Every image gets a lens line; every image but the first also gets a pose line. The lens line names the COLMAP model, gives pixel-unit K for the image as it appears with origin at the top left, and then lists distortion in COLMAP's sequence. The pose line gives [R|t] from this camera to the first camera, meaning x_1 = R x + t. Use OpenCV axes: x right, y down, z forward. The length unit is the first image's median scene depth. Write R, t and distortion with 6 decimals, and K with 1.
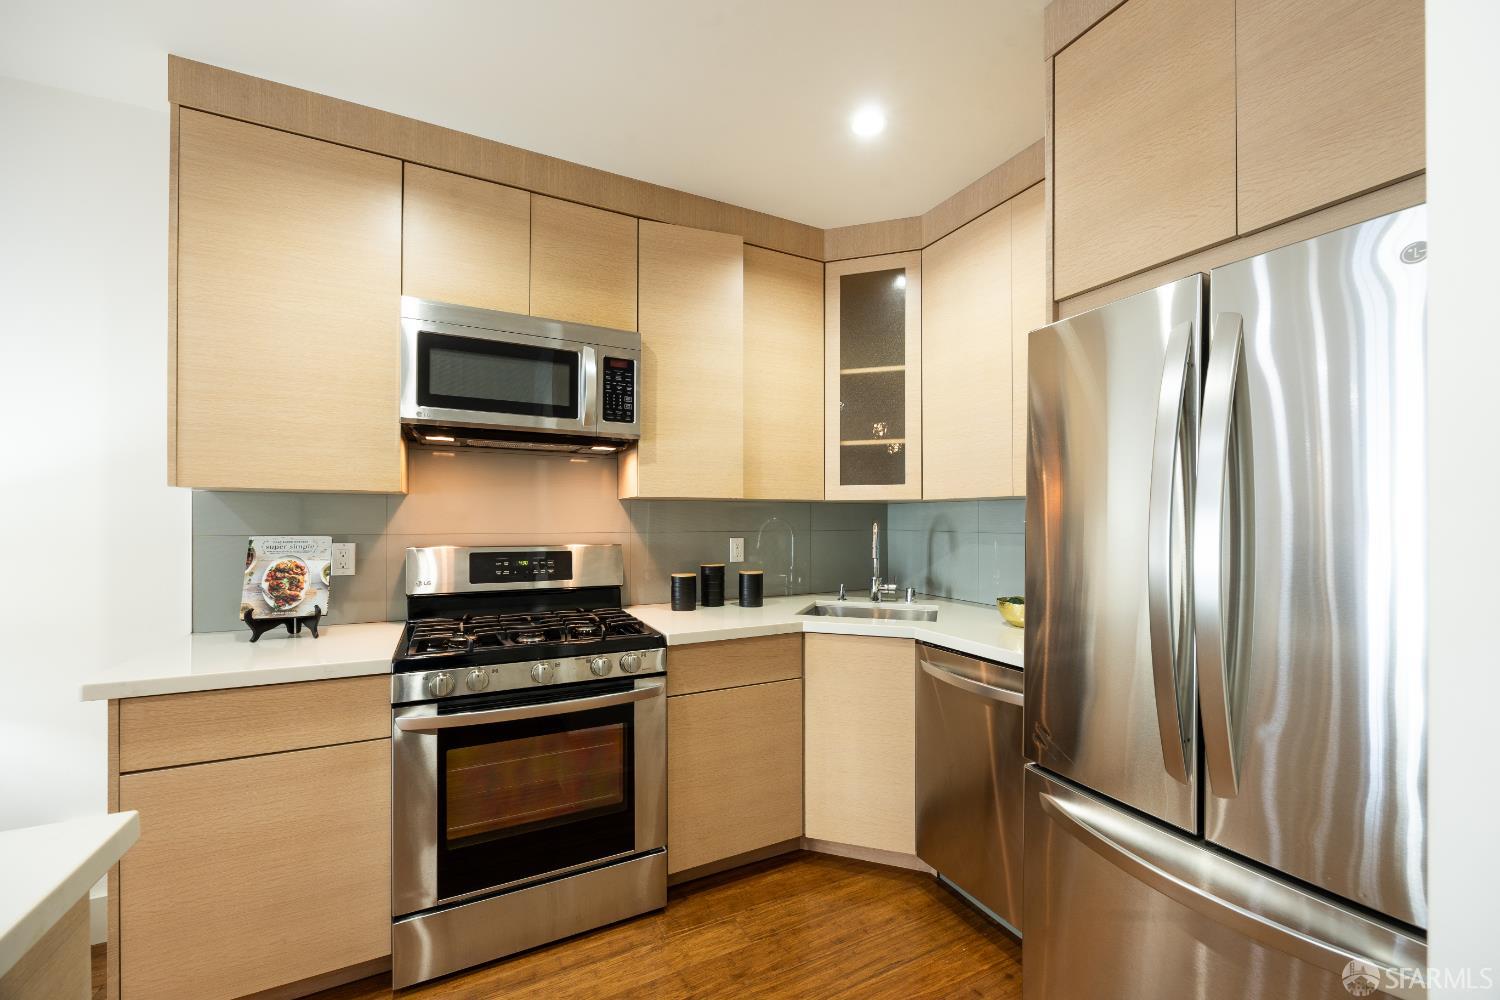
lens RADIAL K [[581.2, 0, 766.9], [0, 581.2, 518.5], [0, 0, 1]] dist [-0.006652, 0.000057]
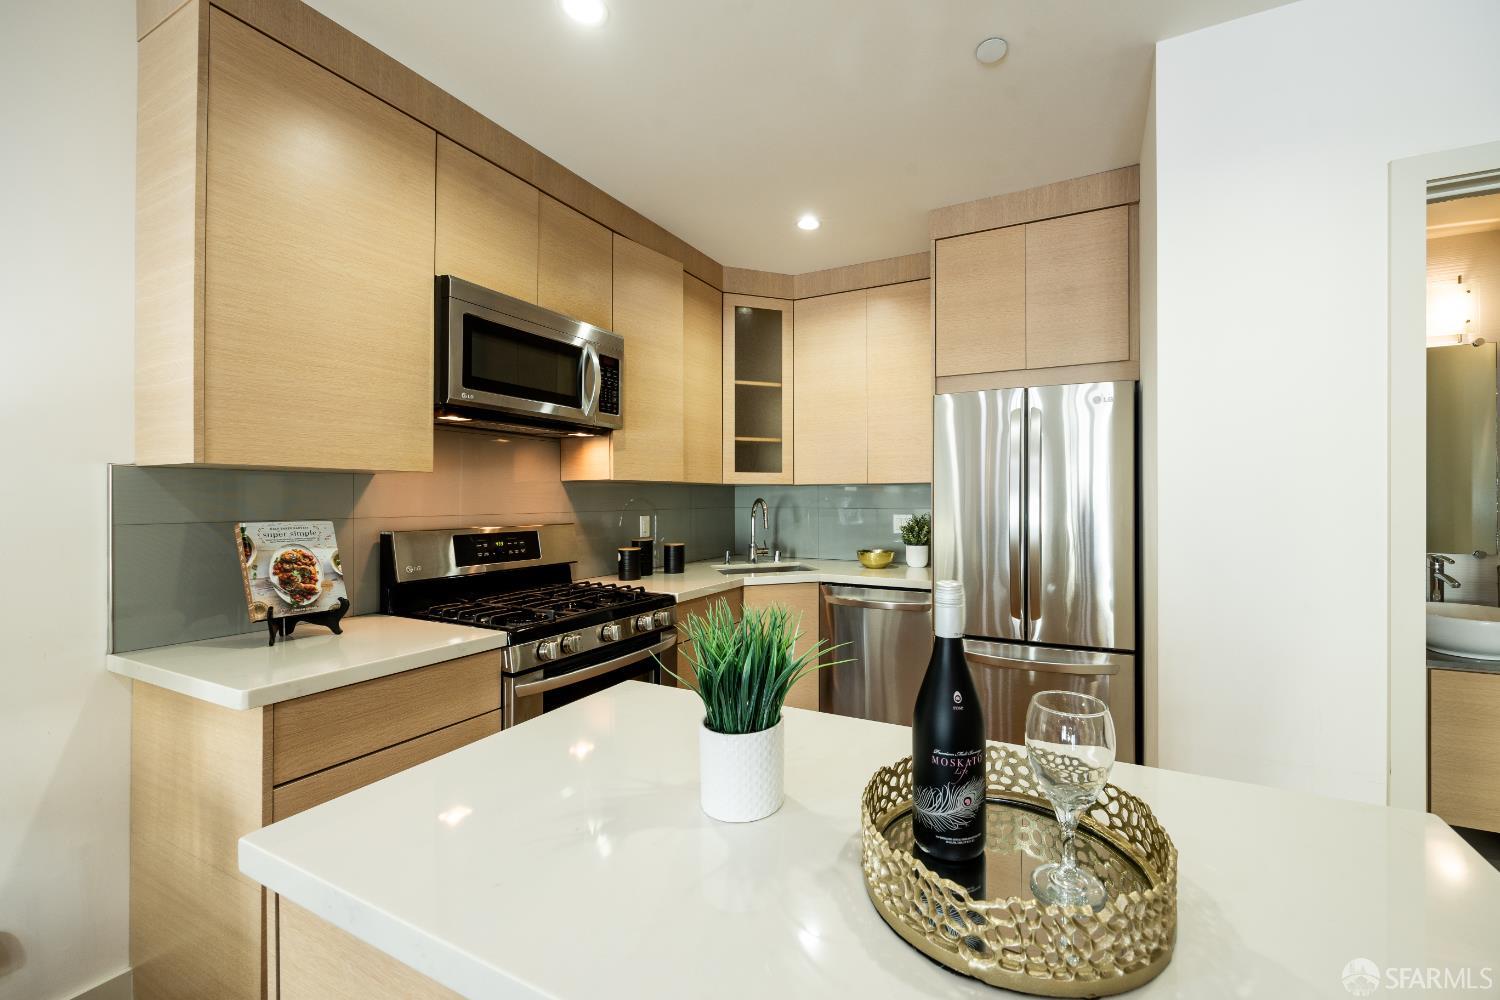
lens RADIAL K [[581.2, 0, 808.8], [0, 581.2, 501.3], [0, 0, 1]] dist [-0.006652, 0.000057]
pose [[0.796981, -0.007260, 0.603961, -0.647028], [0.002005, 0.999954, 0.009373, -0.005789], [-0.604002, -0.006259, 0.796958, -0.138786]]
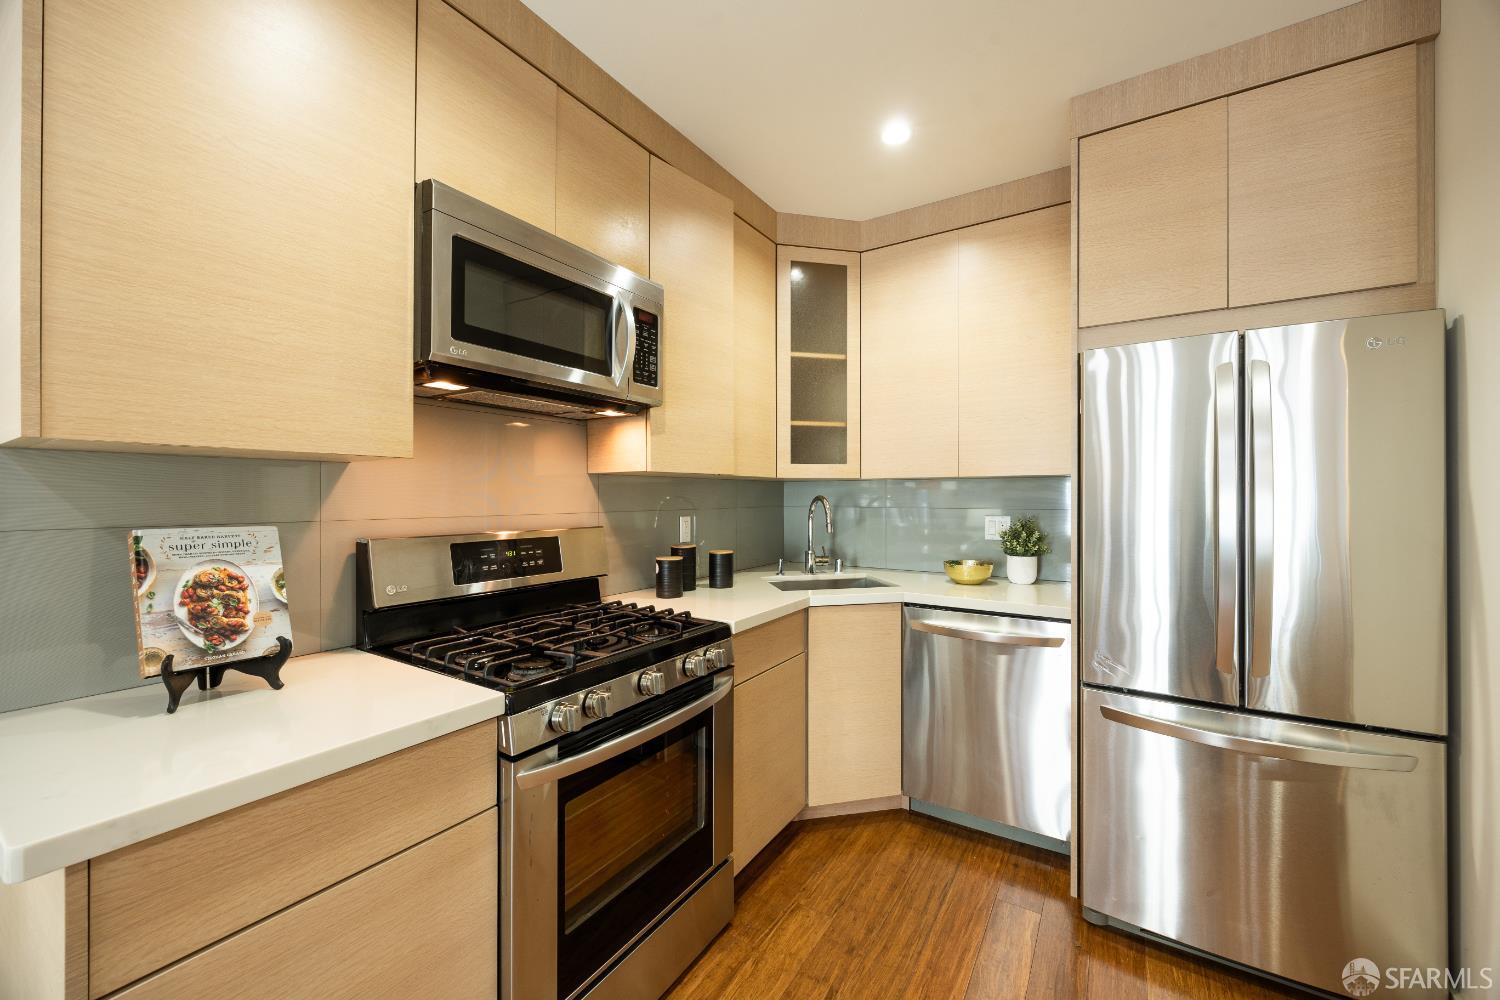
lens RADIAL K [[581.2, 0, 755.8], [0, 581.2, 496.3], [0, 0, 1]] dist [-0.006652, 0.000057]
pose [[0.866261, -0.004492, 0.499572, -0.562633], [0.003745, 0.999990, 0.002497, -0.001613], [-0.499578, -0.000292, 0.866269, 0.172574]]
